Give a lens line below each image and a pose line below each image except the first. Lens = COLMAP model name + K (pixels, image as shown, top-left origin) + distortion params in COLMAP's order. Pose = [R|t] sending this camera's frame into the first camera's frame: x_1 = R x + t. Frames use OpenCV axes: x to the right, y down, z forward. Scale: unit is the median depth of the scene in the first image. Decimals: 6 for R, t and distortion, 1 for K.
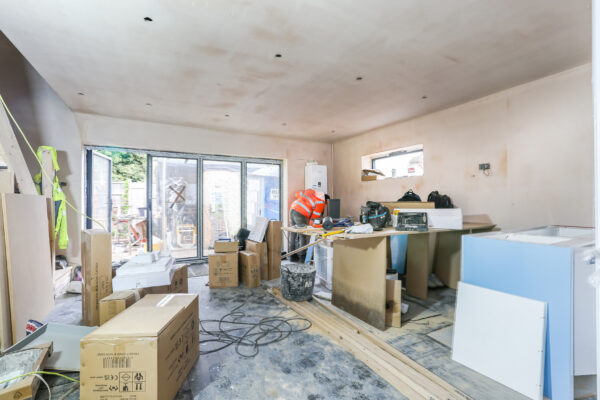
lens RADIAL K [[275.4, 0, 299.8], [0, 275.4, 201.3], [0, 0, 1]] dist [-0.017108, -0.000049]
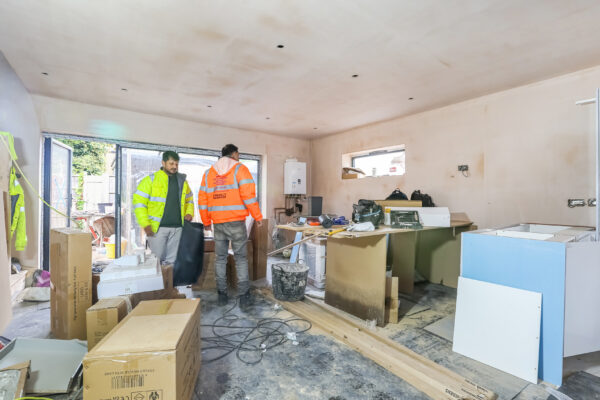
lens RADIAL K [[277.0, 0, 300.0], [0, 277.0, 200.0], [0, 0, 1]] dist [-0.025821, 0.000107]
pose [[0.990273, 0.009925, 0.138782, -0.118588], [-0.010712, 0.999931, 0.004924, -0.000352], [-0.138723, -0.006363, 0.990311, 0.030502]]
